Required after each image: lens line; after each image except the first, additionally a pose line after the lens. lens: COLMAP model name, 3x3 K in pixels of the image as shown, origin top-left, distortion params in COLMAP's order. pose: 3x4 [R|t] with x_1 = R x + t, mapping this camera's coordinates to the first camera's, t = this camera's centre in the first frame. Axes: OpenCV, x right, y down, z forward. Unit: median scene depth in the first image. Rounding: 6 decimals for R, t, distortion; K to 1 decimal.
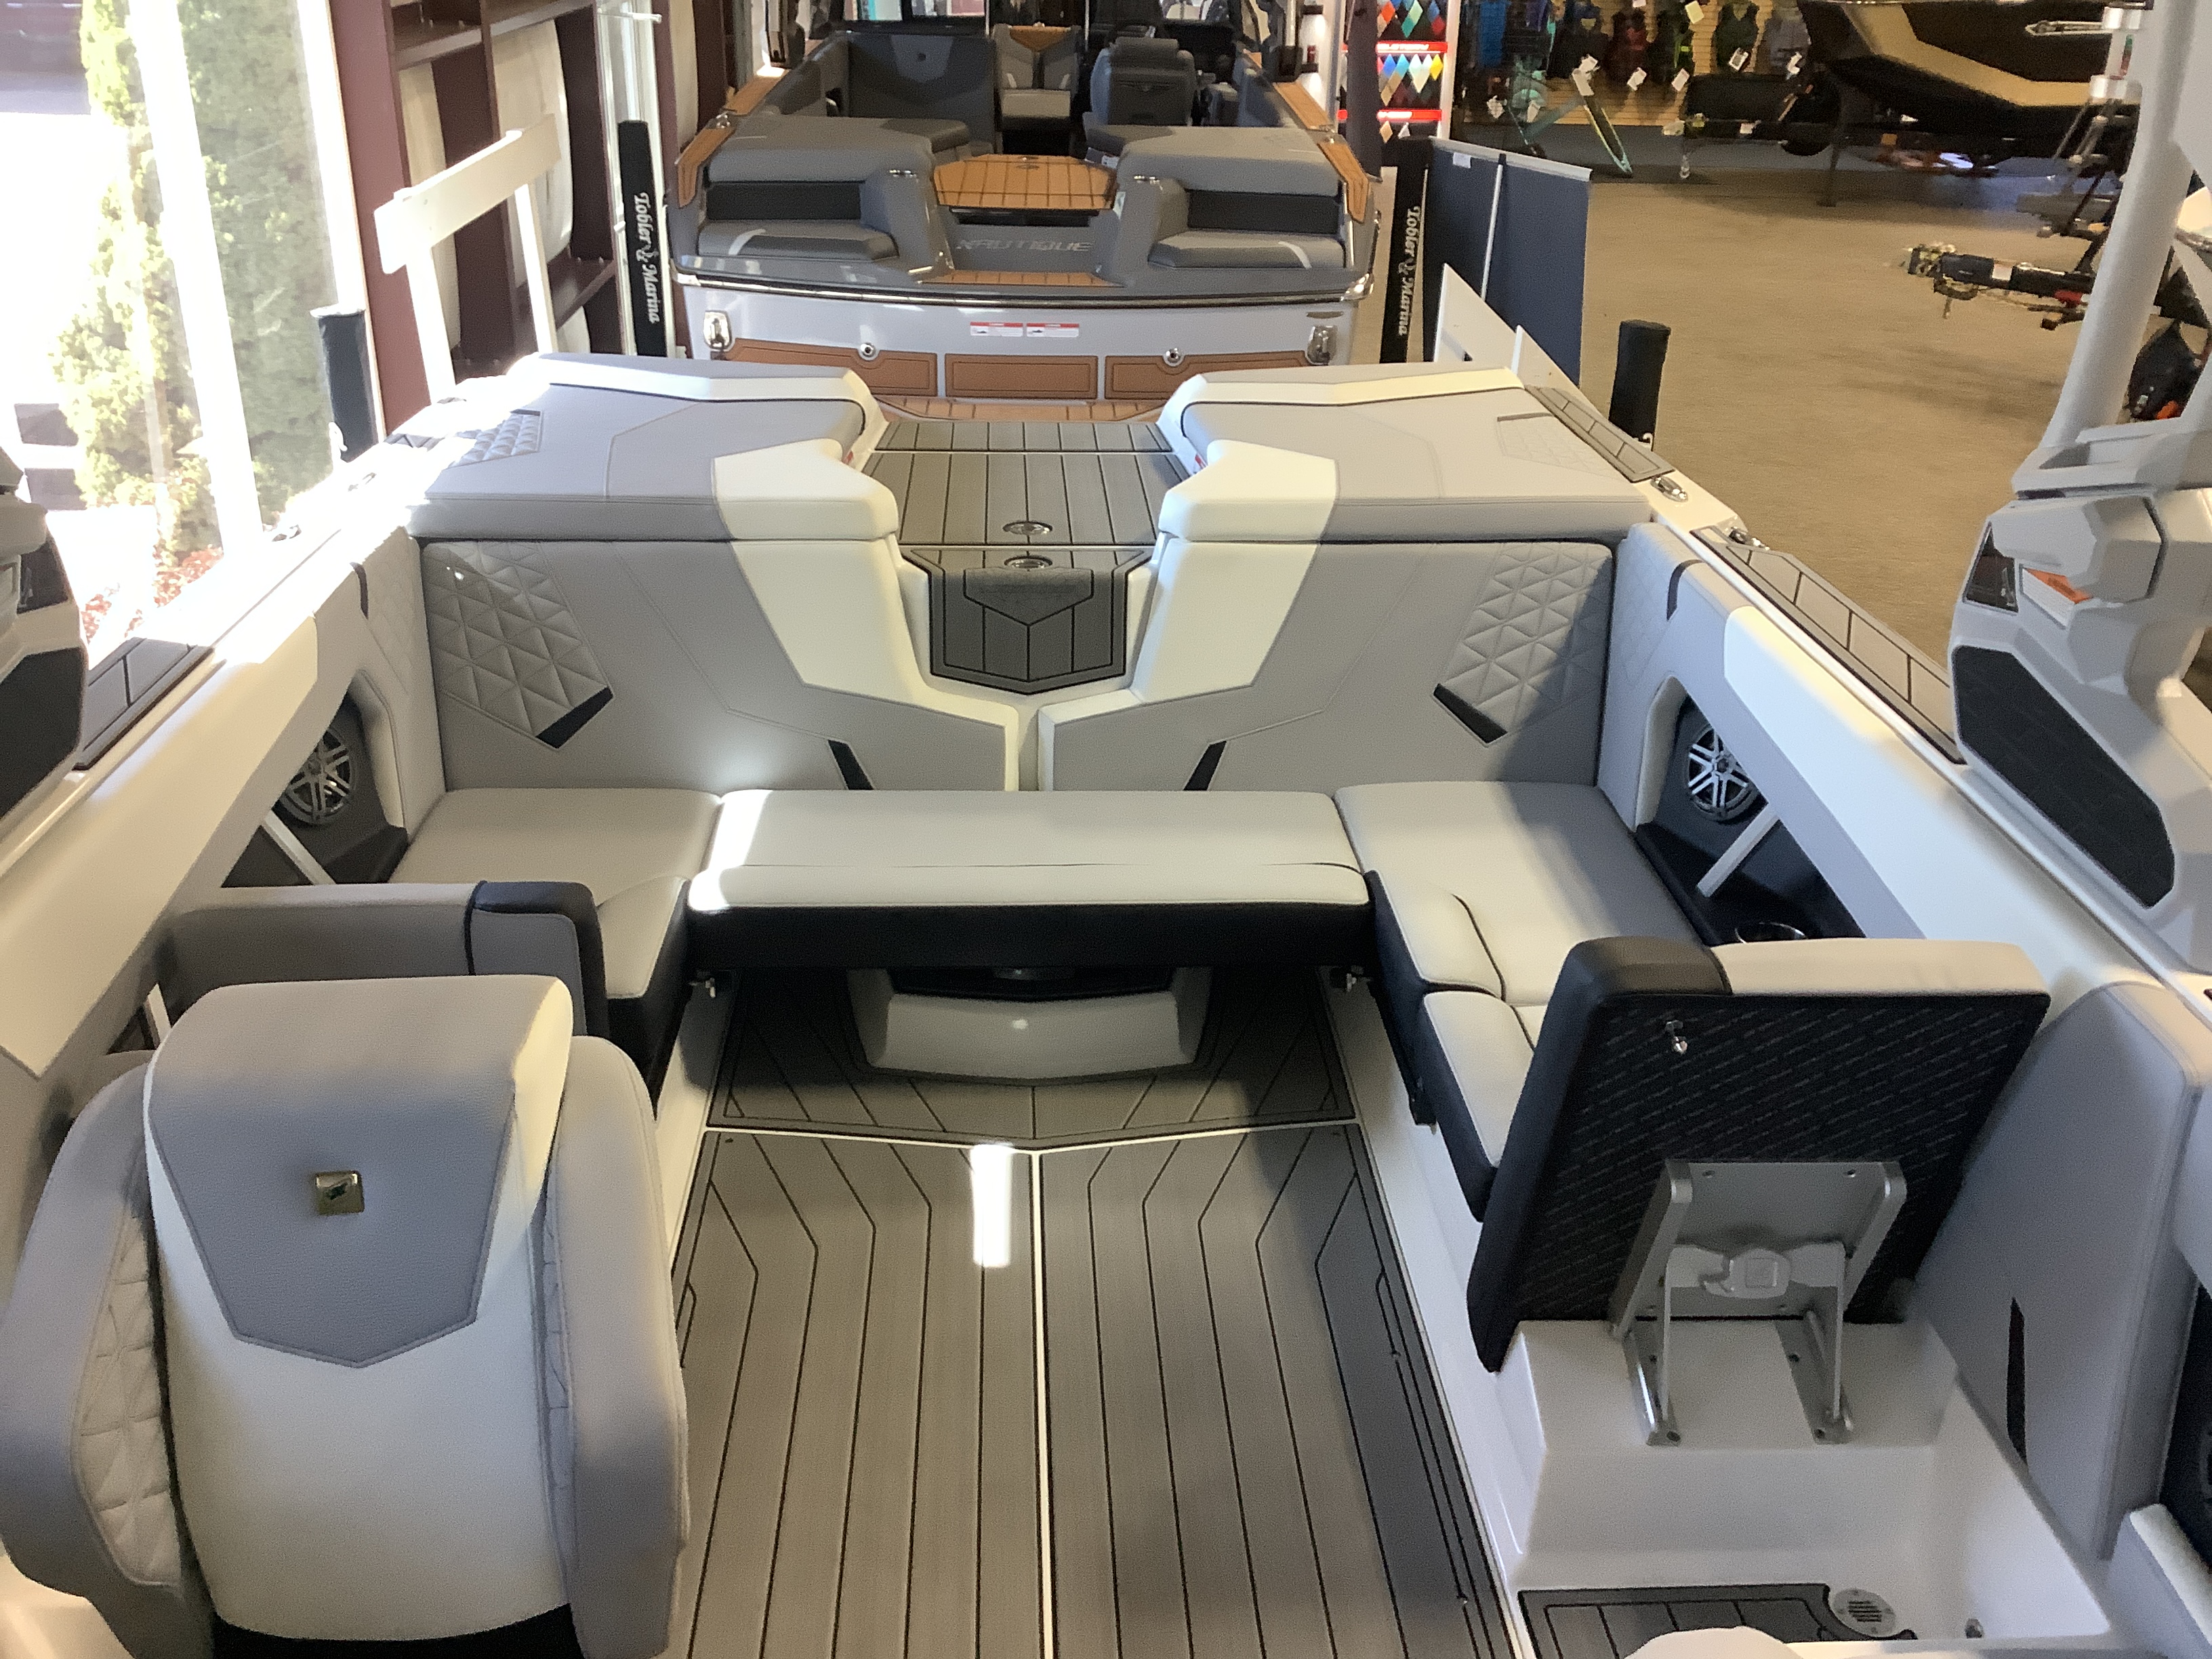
lens RADIAL K [[1997.0, 0, 1119.4], [0, 1997.0, 827.9], [0, 0, 1]] dist [0.110071, -0.192298]
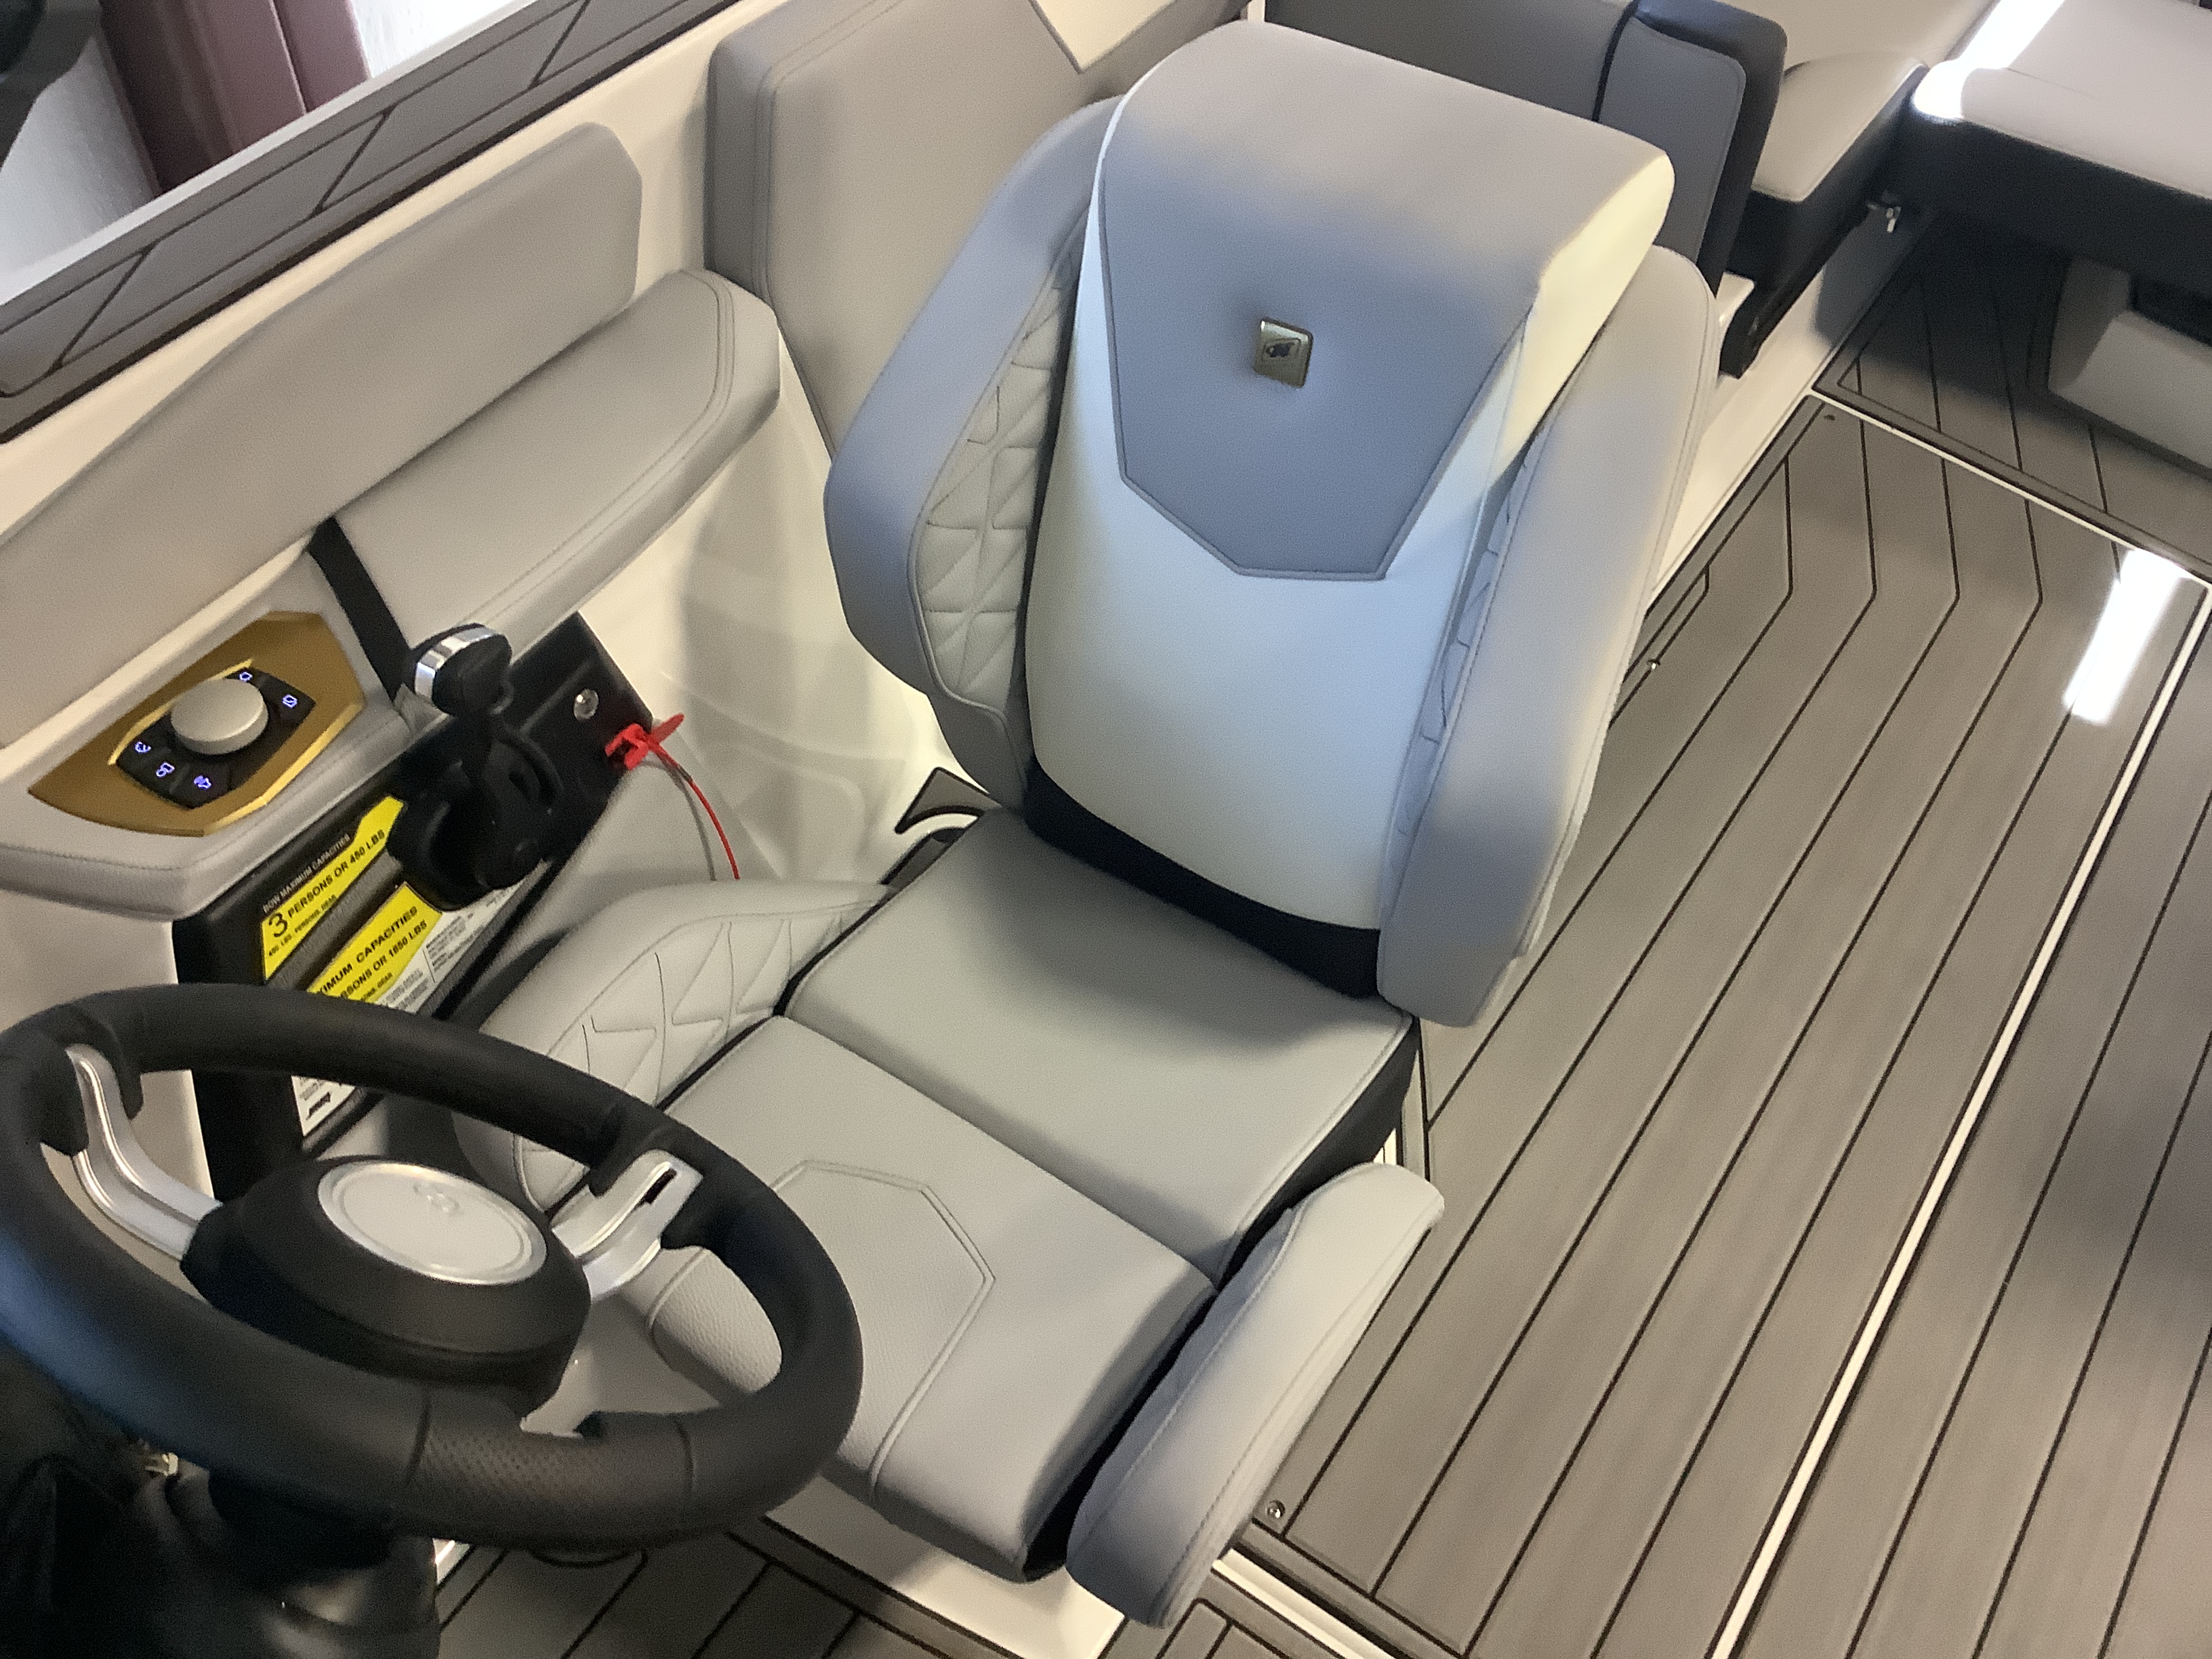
lens RADIAL K [[2027.2, 0, 1069.0], [0, 2027.2, 830.2], [0, 0, 1]] dist [0.079923, -0.225065]
pose [[0.790957, 0.456486, -0.407440, -0.034301], [-0.255730, 0.851571, 0.457635, 0.003719], [0.555868, -0.257775, 0.790293, 0.180082]]
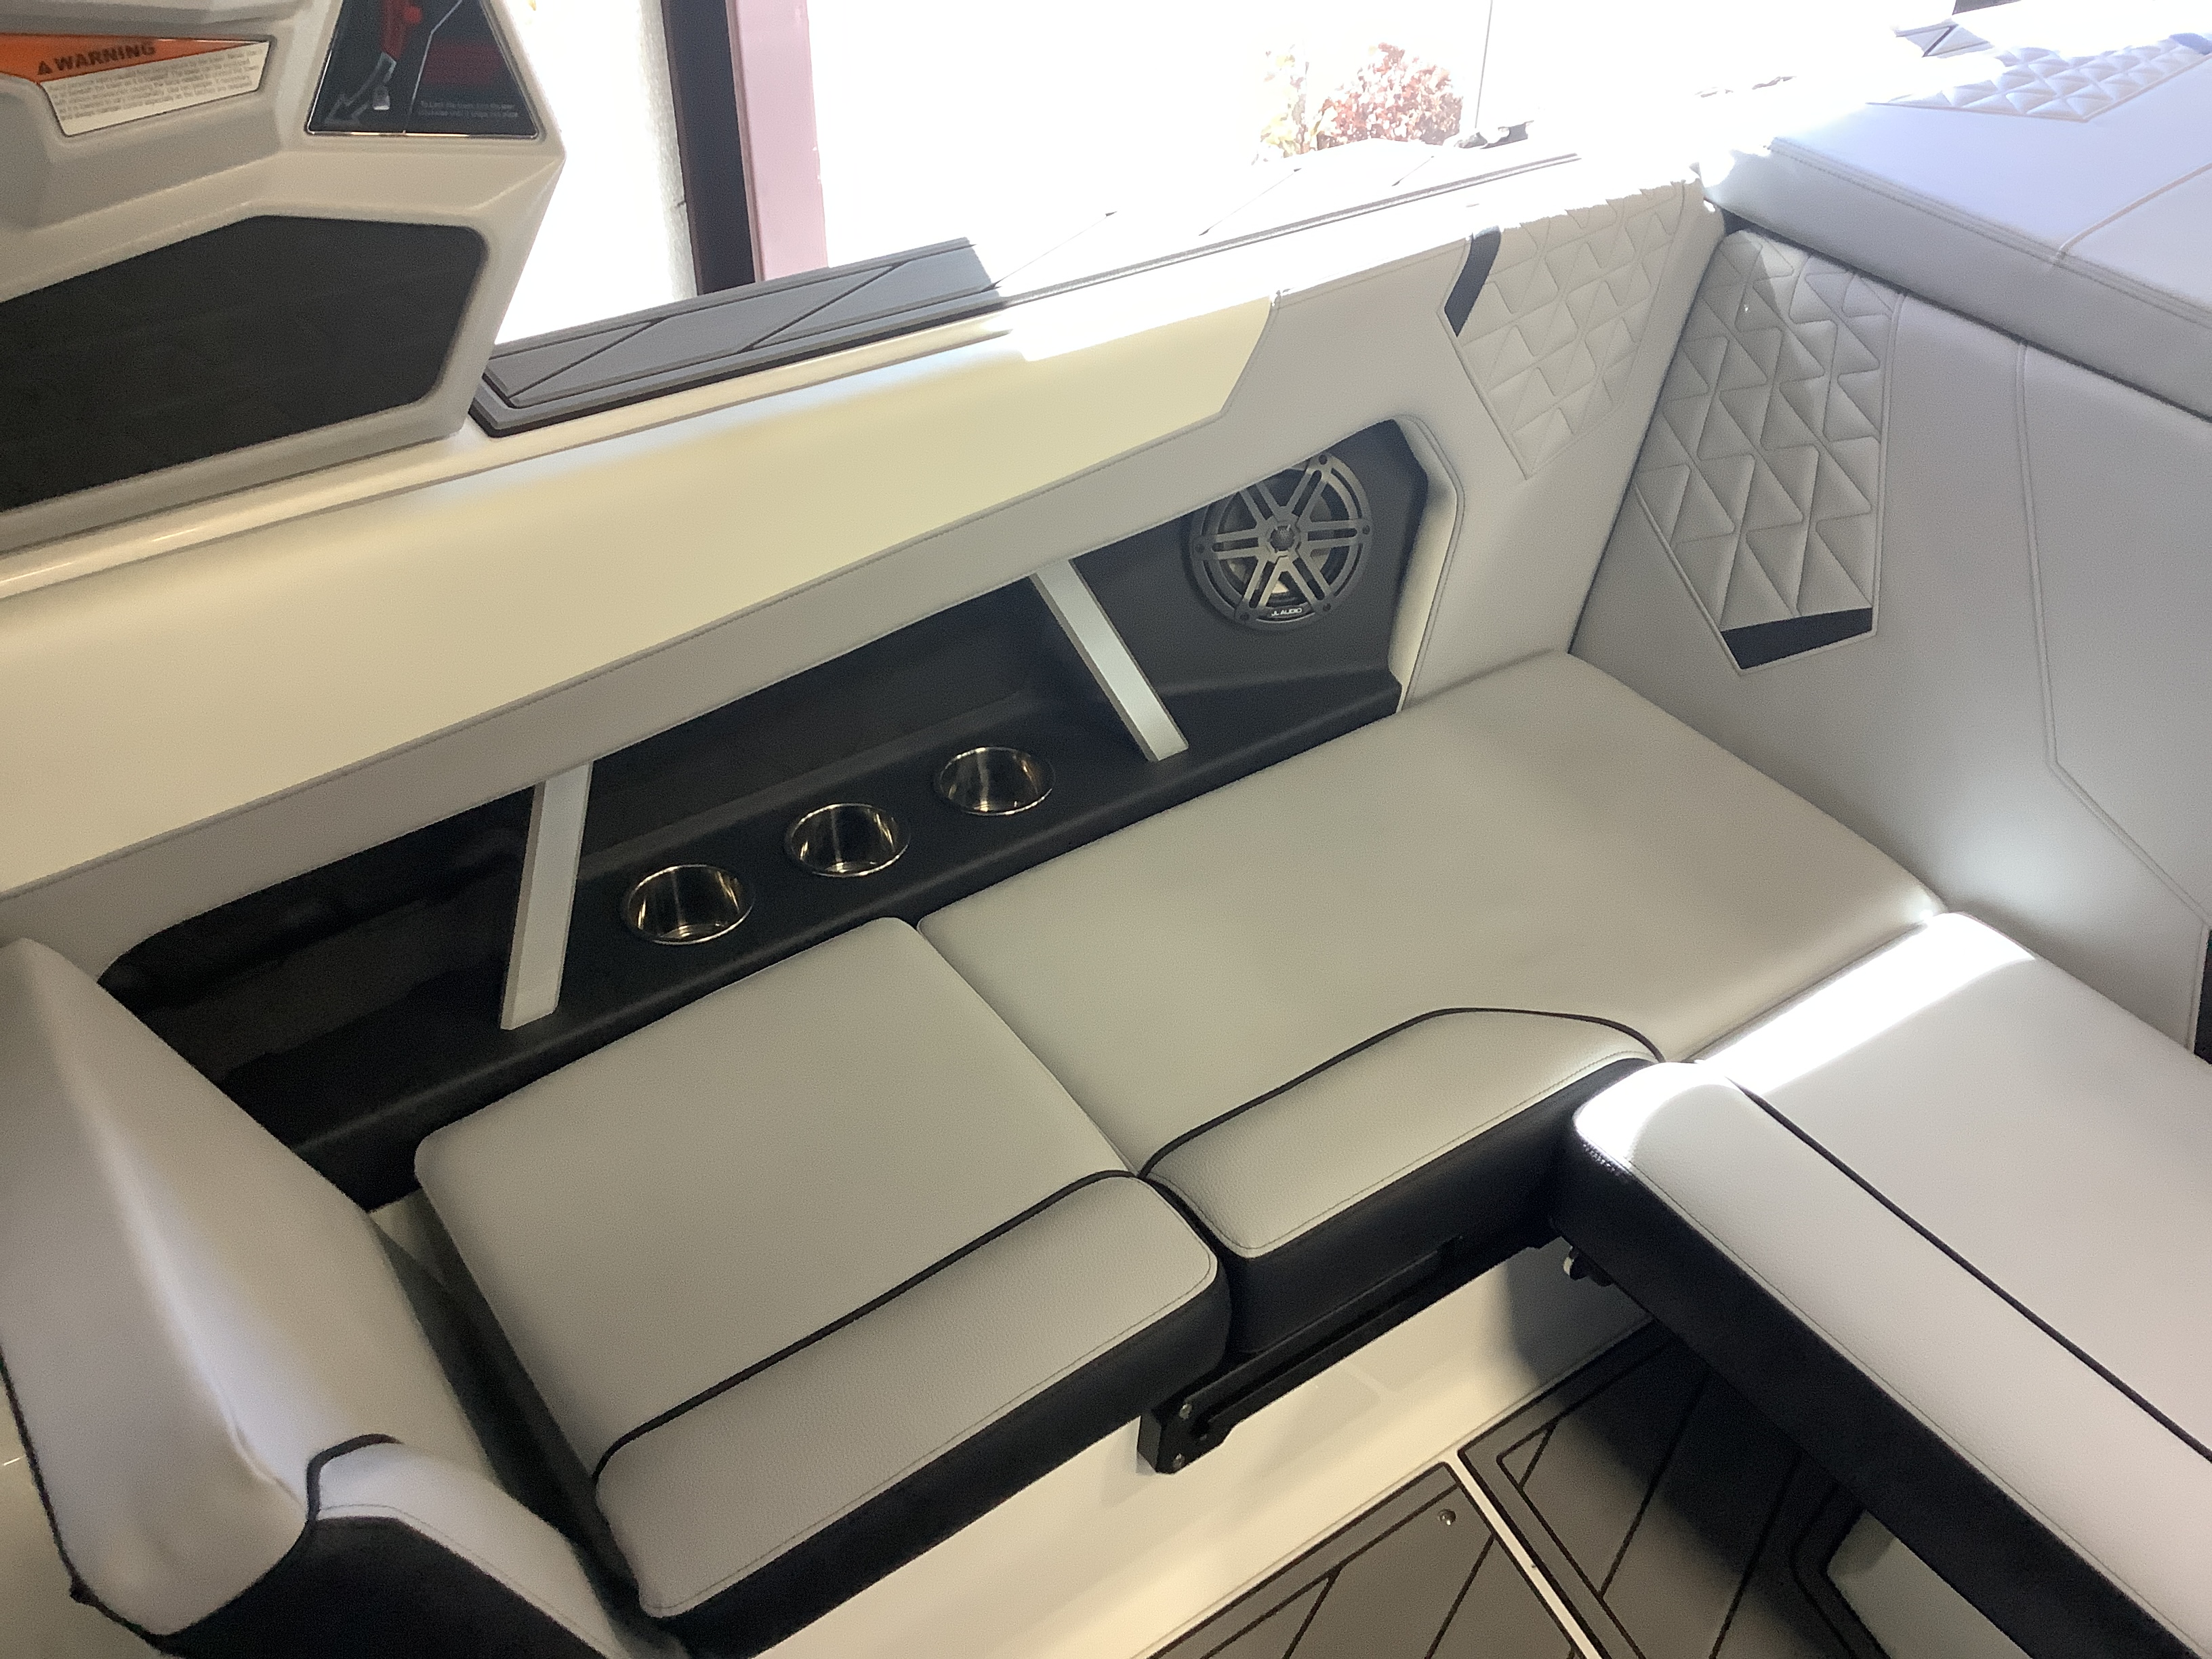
lens RADIAL K [[2079.5, 0, 1108.9], [0, 2079.5, 796.8], [0, 0, 1]] dist [0.107738, -0.228565]
pose [[0.521793, 0.513253, -0.681398, 0.040451], [-0.364152, 0.856338, 0.366168, -0.194462], [0.771444, 0.057068, 0.633733, 0.652149]]
